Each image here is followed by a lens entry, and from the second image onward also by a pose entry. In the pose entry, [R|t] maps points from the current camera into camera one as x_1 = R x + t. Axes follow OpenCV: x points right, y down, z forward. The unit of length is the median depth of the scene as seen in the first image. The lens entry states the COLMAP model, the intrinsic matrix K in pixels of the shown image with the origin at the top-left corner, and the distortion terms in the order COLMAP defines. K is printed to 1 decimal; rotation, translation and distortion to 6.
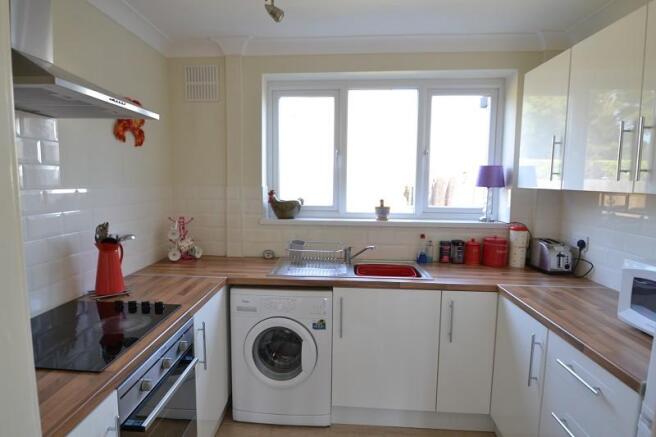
lens RADIAL K [[377.4, 0, 326.4], [0, 377.4, 218.5], [0, 0, 1]] dist [-0.005941, -0.000749]
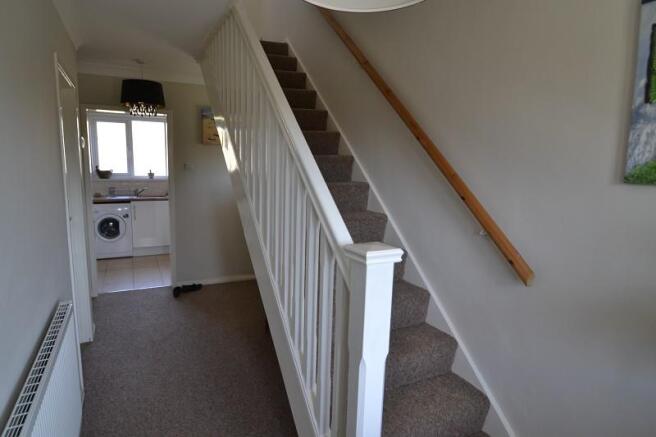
lens RADIAL K [[377.4, 0, 326.2], [0, 377.4, 219.5], [0, 0, 1]] dist [-0.005941, -0.000749]
pose [[0.872218, -0.062687, 0.485084, -0.061111], [0.013417, 0.994446, 0.104388, 0.027602], [-0.488934, -0.084540, 0.868215, -1.649228]]
